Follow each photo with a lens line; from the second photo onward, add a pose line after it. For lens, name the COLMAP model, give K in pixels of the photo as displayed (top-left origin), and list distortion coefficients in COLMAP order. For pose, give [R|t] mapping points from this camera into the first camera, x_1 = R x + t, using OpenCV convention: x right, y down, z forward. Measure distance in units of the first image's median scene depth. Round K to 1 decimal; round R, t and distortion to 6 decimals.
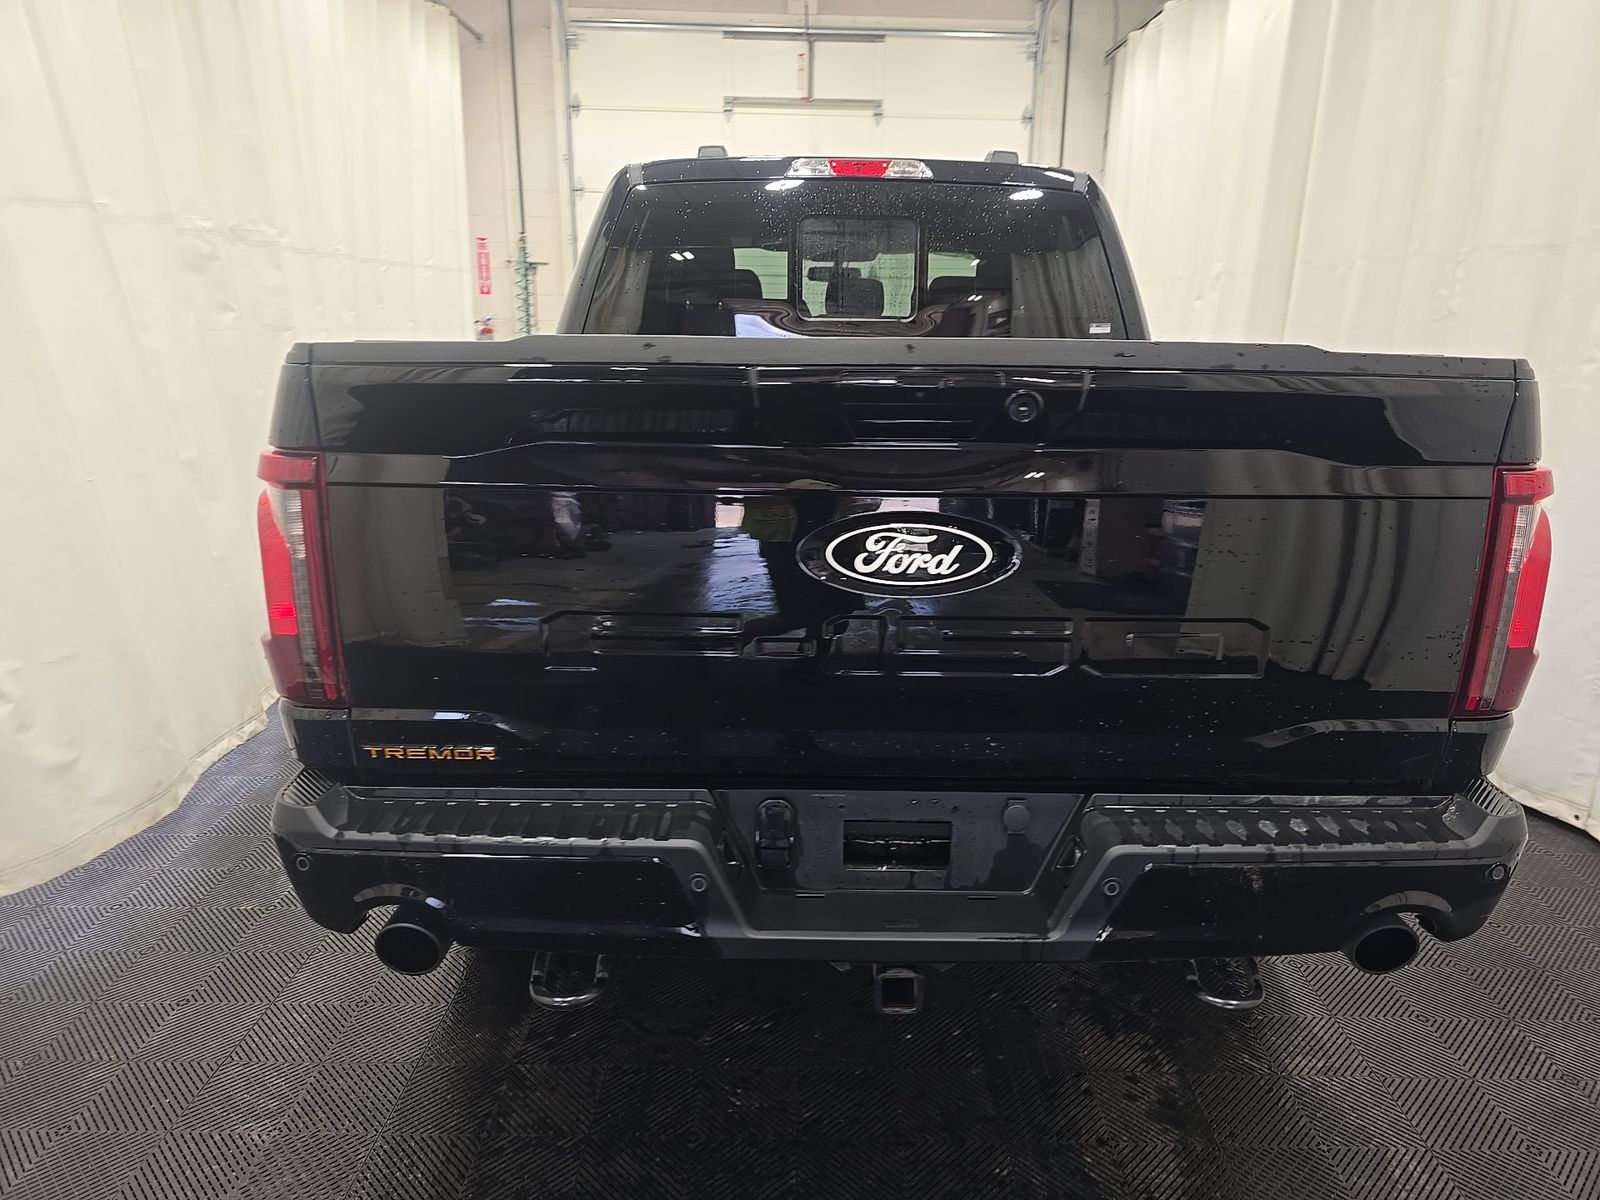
lens RADIAL K [[1066.8, 0, 810.9], [0, 1066.8, 606.3], [0, 0, 1]] dist [0.062587, -0.049810]
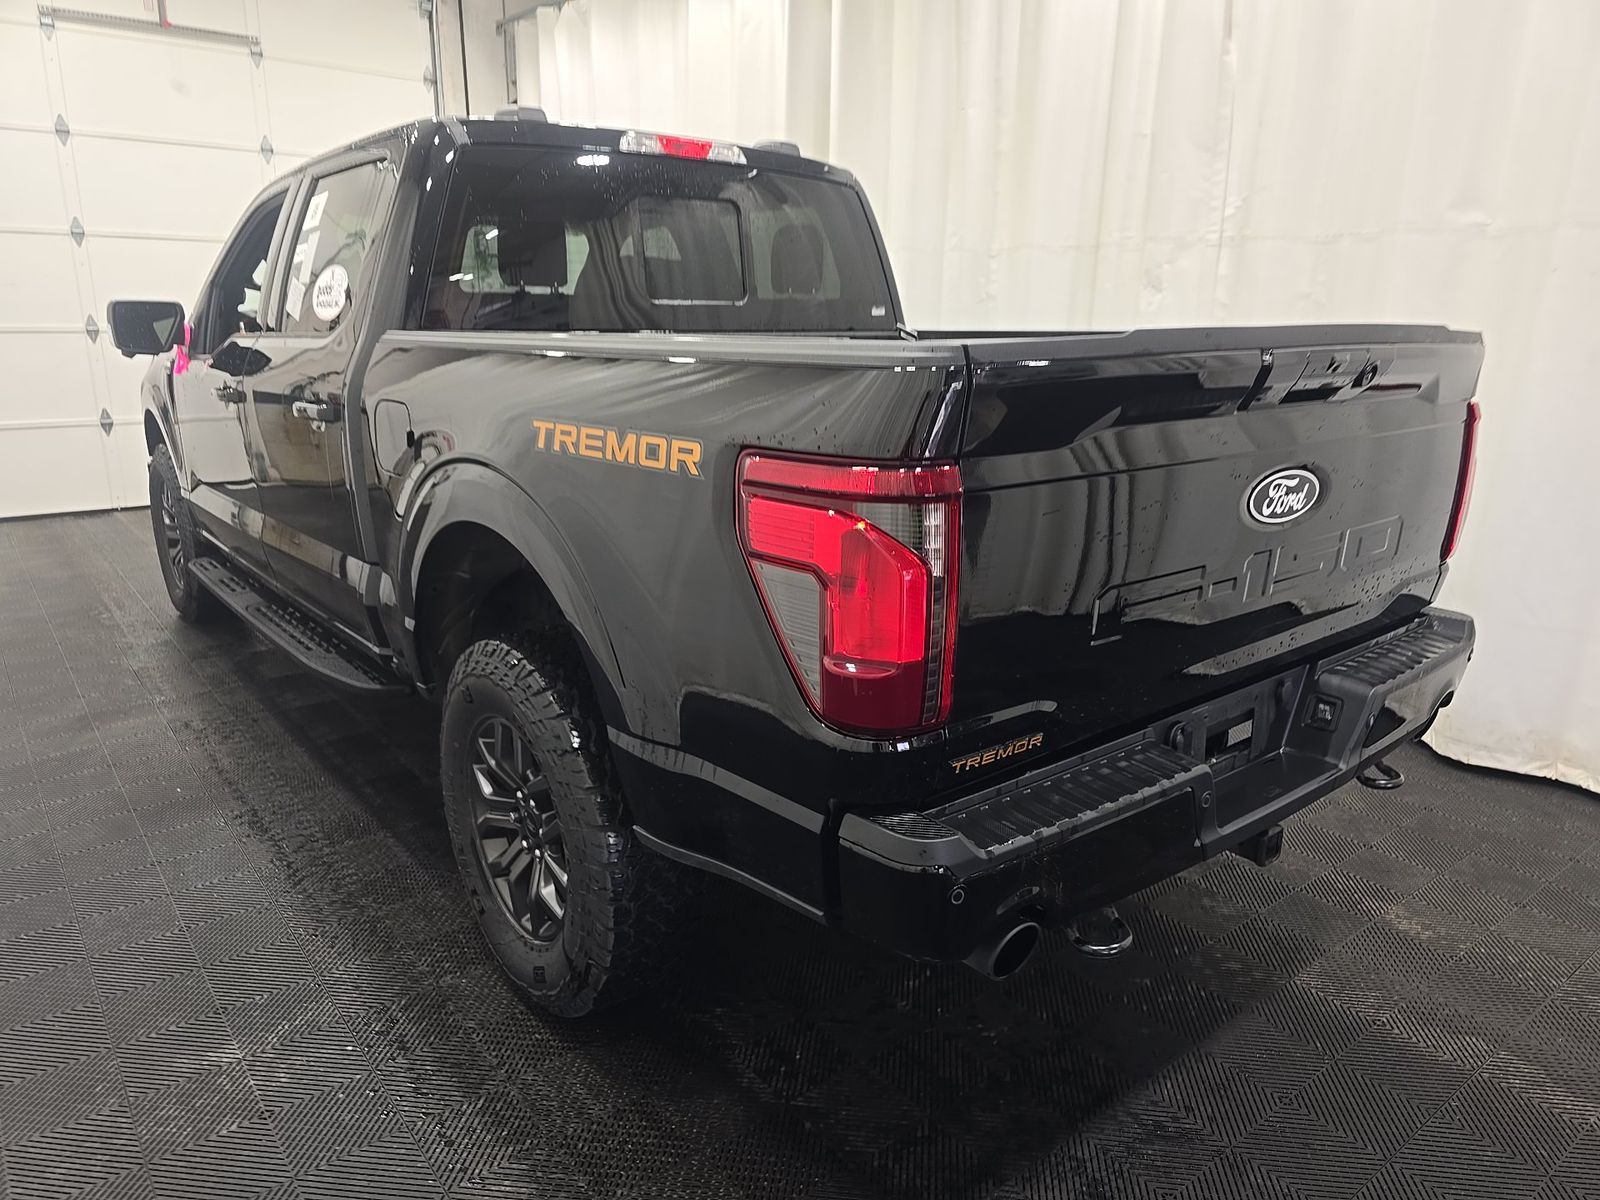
lens RADIAL K [[1066.8, 0, 810.9], [0, 1066.8, 606.3], [0, 0, 1]] dist [0.062587, -0.049810]
pose [[0.781713, -0.173614, 0.598984, -0.530042], [0.159251, 0.984197, 0.077434, -0.050896], [-0.602962, 0.034857, 0.797008, 0.156162]]
